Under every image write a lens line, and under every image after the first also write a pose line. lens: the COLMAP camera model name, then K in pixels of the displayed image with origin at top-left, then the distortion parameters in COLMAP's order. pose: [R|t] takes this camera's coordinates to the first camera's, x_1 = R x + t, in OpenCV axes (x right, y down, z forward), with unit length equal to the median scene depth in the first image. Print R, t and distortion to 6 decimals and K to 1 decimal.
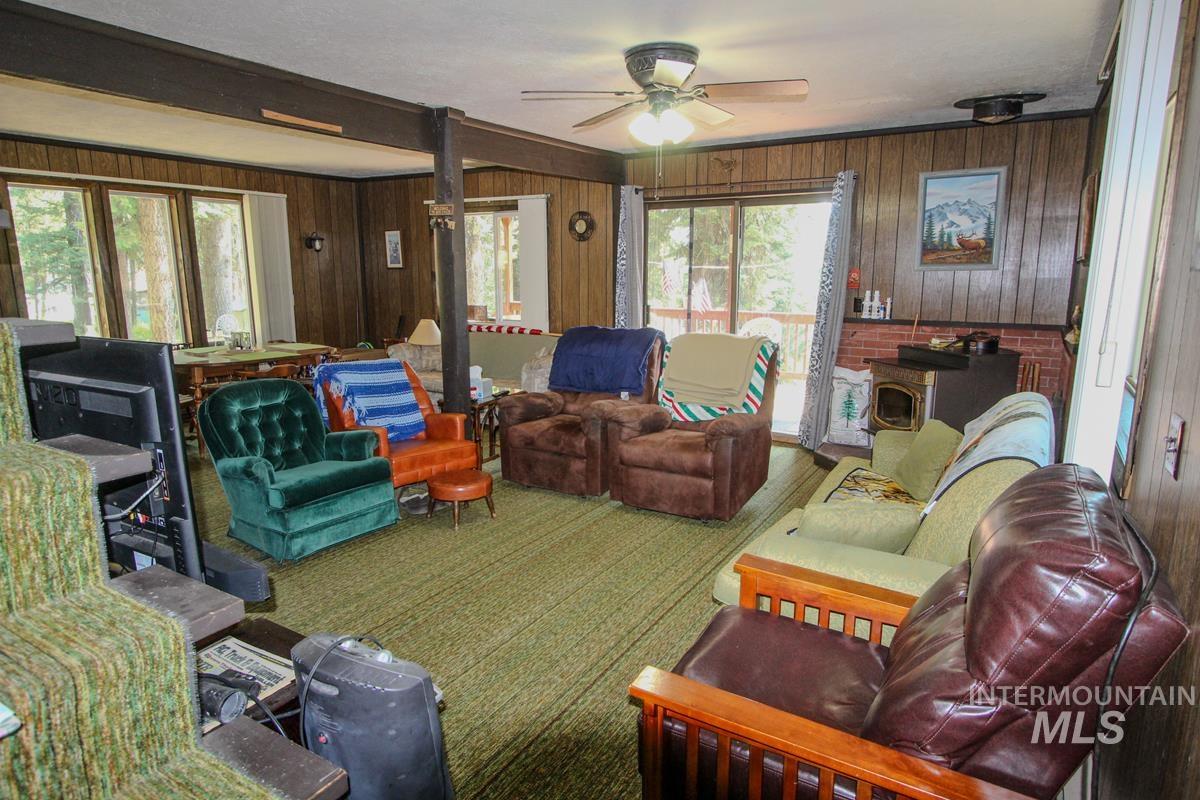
lens RADIAL K [[699.4, 0, 601.2], [0, 699.4, 402.7], [0, 0, 1]] dist [-0.008733, 0.004421]
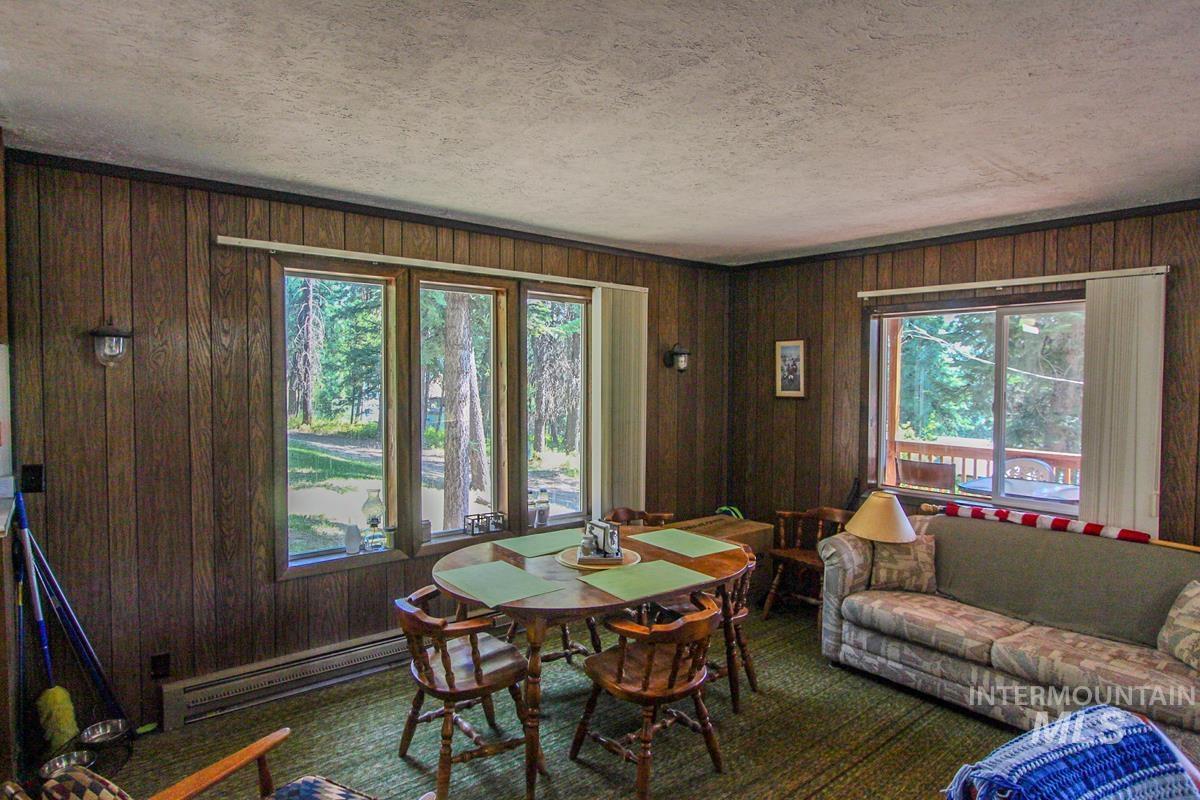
lens RADIAL K [[672.2, 0, 605.5], [0, 672.2, 399.9], [0, 0, 1]] dist [-0.006877, 0.002930]
pose [[0.948030, 0.018495, -0.317642, -0.312508], [-0.068631, 0.986695, -0.147384, -0.105319], [0.310690, 0.161524, 0.936686, 0.443478]]
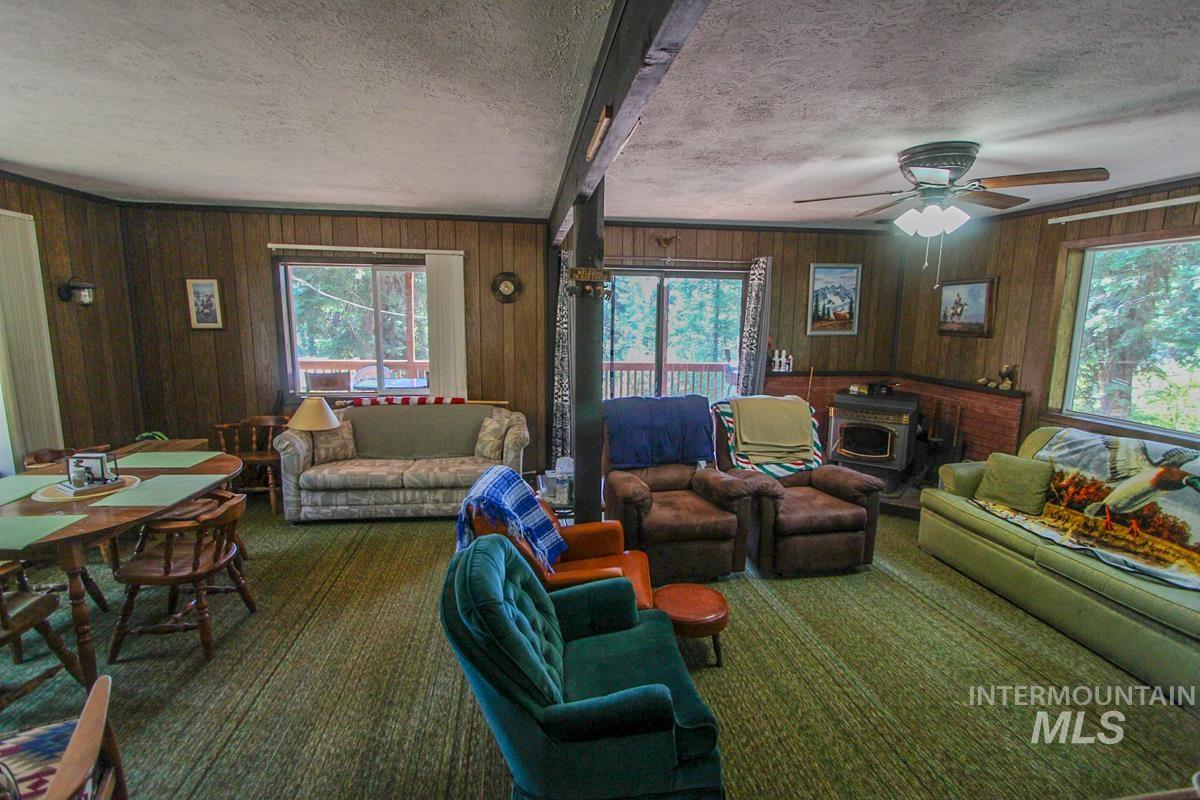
lens RADIAL K [[558.4, 0, 596.7], [0, 558.4, 400.9], [0, 0, 1]] dist [-0.009569, -0.000392]
pose [[0.768613, -0.089799, 0.633380, -0.431496], [0.108640, 0.994040, 0.009096, -0.092024], [-0.630421, 0.061819, 0.773788, 0.341744]]
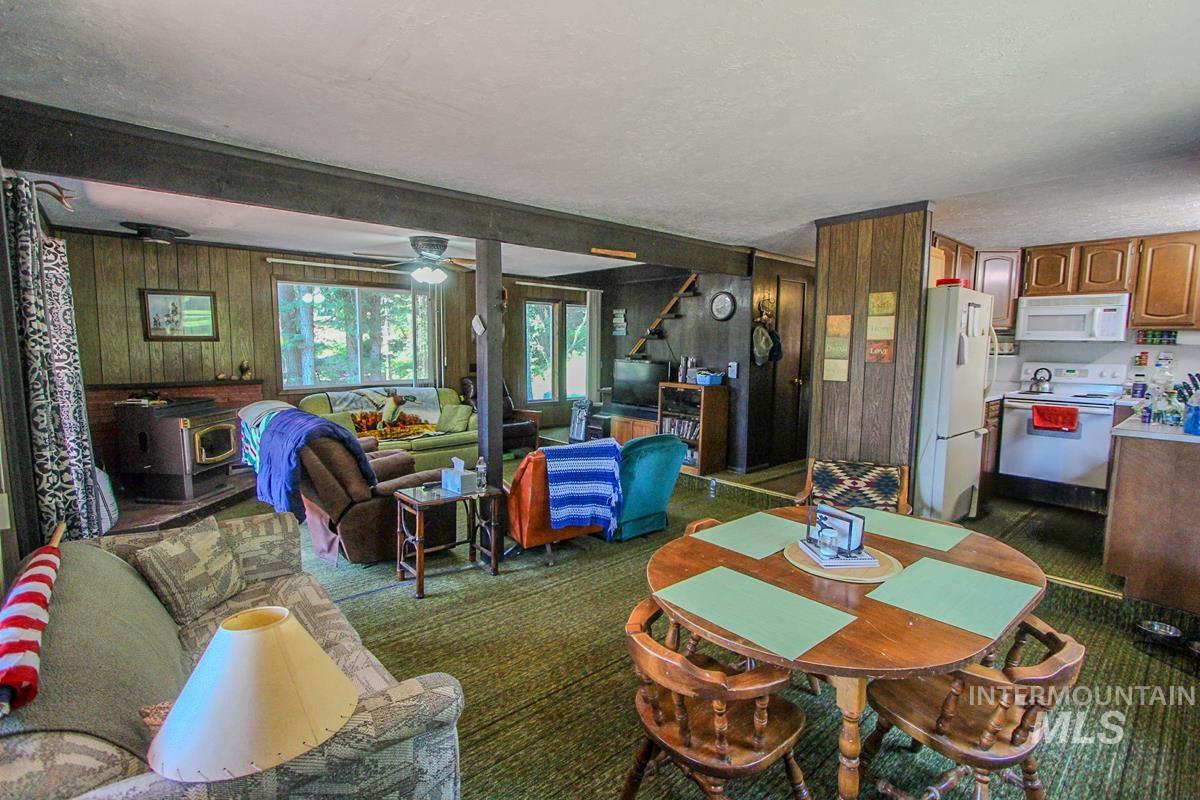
lens RADIAL K [[558.4, 0, 597.1], [0, 558.4, 398.6], [0, 0, 1]] dist [-0.009569, -0.000392]
pose [[-0.953215, -0.045226, 0.298891, -0.425774], [0.044512, 0.956968, 0.286758, -0.245350], [-0.298998, 0.286647, -0.910183, 1.193311]]
